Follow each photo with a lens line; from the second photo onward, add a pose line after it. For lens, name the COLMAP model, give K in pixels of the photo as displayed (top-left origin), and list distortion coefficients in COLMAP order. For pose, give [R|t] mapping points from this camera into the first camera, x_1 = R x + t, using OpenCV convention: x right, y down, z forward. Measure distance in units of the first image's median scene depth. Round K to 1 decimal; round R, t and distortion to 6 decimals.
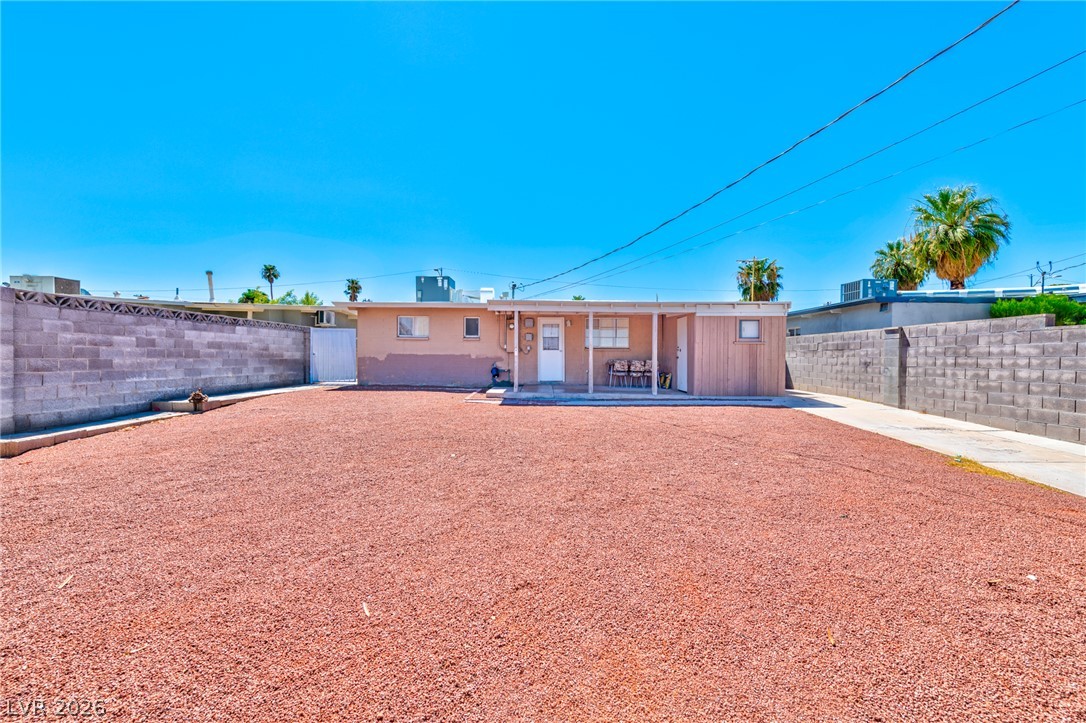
lens RADIAL K [[434.1, 0, 544.0], [0, 434.1, 358.0], [0, 0, 1]] dist [0.018166, -0.000539]
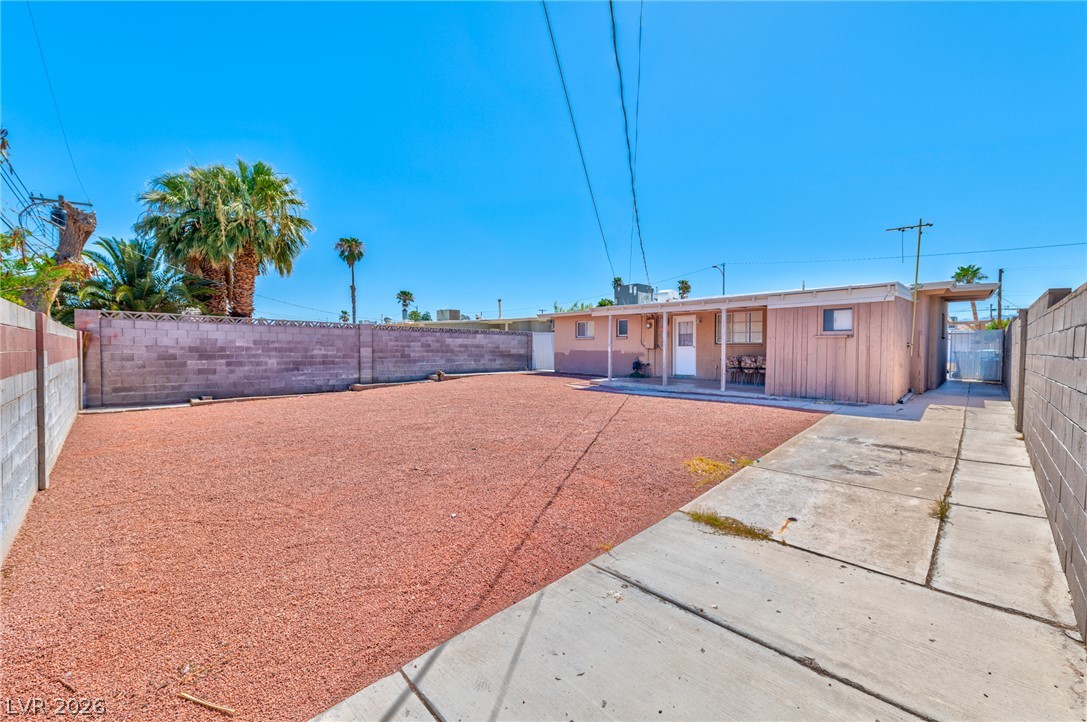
lens RADIAL K [[431.3, 0, 542.1], [0, 431.3, 360.7], [0, 0, 1]] dist [-0.000480, -0.000003]
pose [[0.692304, 0.014914, -0.721452, 0.620065], [-0.001819, 0.999819, 0.018922, -0.002263], [0.721603, -0.011787, 0.692206, 0.012932]]
